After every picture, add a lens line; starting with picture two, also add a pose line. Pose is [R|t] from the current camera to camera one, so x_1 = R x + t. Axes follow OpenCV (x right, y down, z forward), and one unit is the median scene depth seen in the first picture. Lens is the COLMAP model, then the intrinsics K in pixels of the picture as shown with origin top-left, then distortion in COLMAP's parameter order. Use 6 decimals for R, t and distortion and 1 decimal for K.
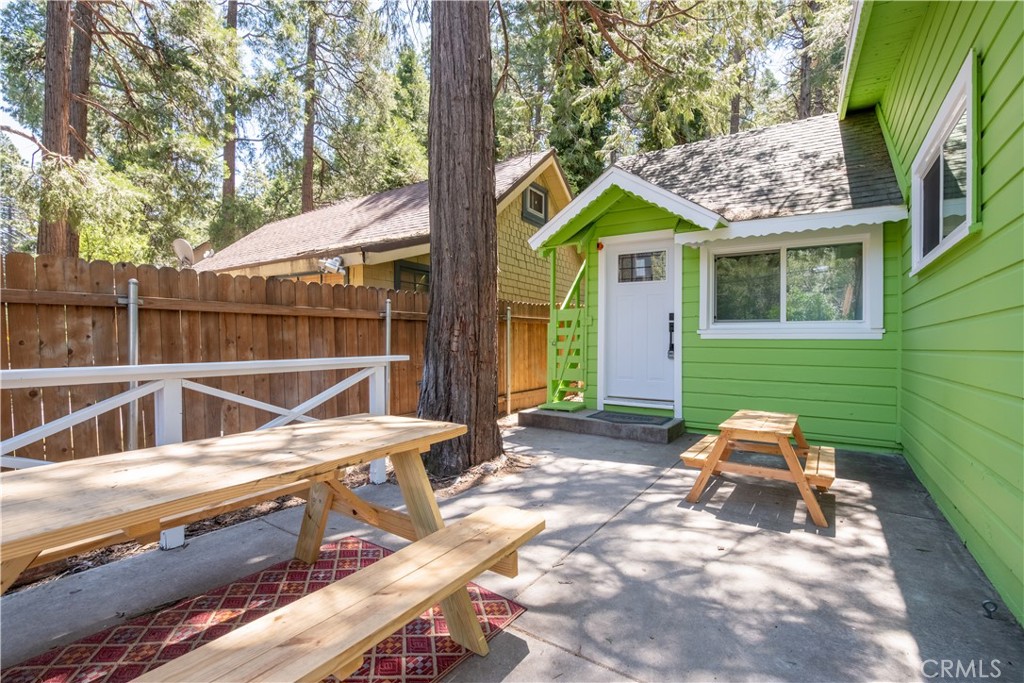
lens RADIAL K [[476.1, 0, 510.5], [0, 476.1, 336.8], [0, 0, 1]] dist [-0.032483, 0.000803]
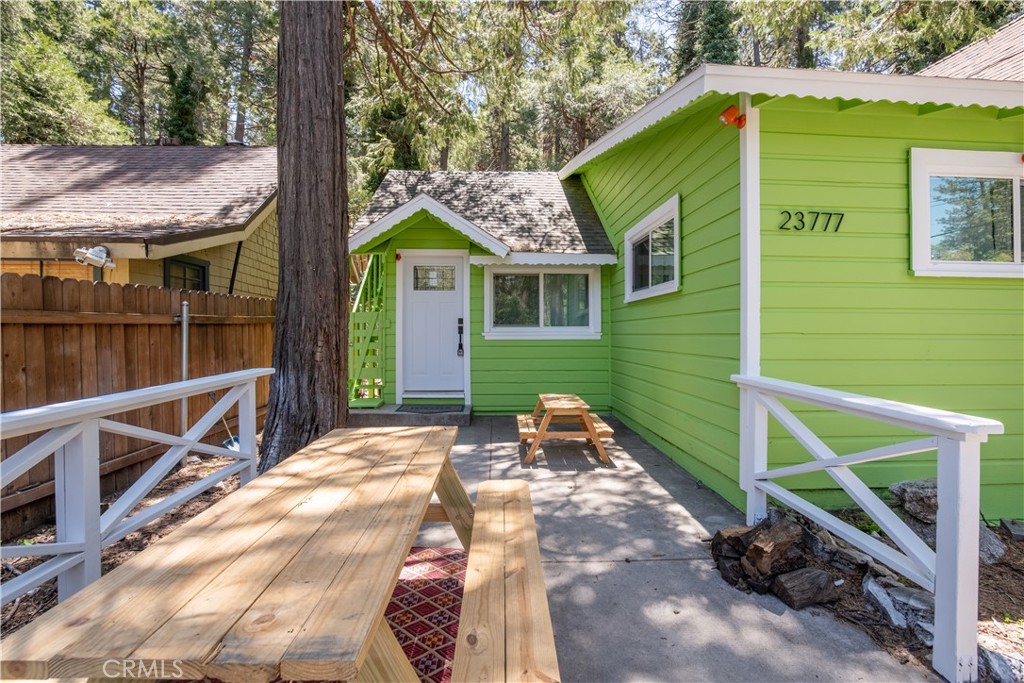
lens RADIAL K [[470.9, 0, 520.7], [0, 470.9, 317.3], [0, 0, 1]] dist [-0.041015, 0.013003]
pose [[0.797212, 0.007530, 0.603653, -0.301755], [0.001807, 0.999888, -0.014859, -0.039125], [-0.603697, 0.012936, 0.797109, -0.063208]]
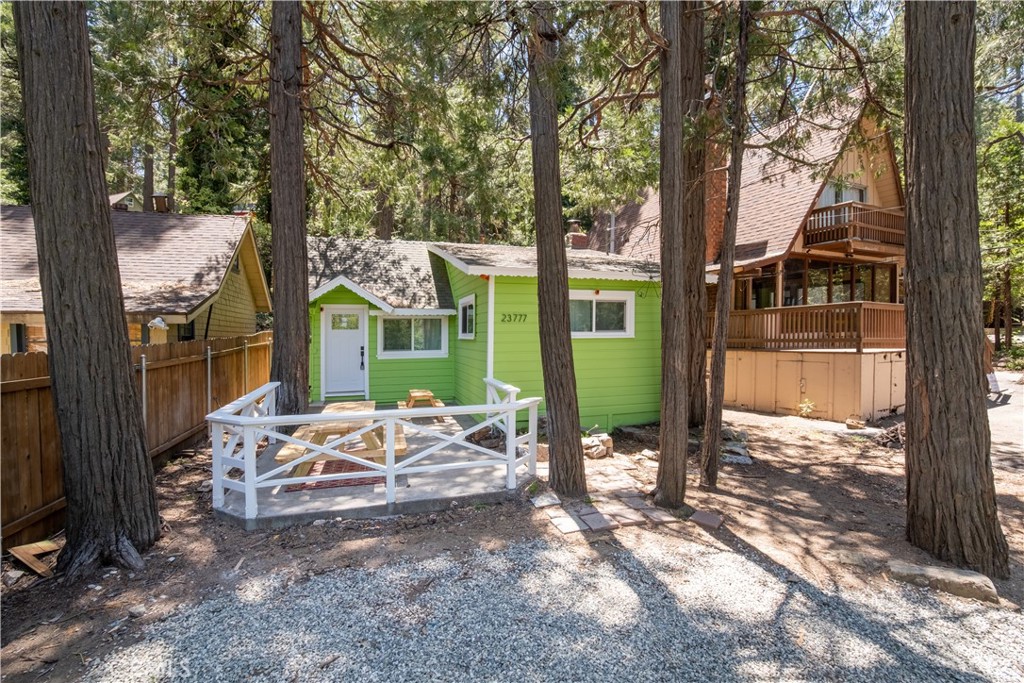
lens RADIAL K [[476.1, 0, 510.5], [0, 476.1, 336.8], [0, 0, 1]] dist [-0.032483, 0.000803]
pose [[0.647518, -0.026971, 0.761572, -0.876207], [0.007683, 0.999554, 0.028867, -0.162985], [-0.762011, -0.012841, 0.647437, -0.863738]]
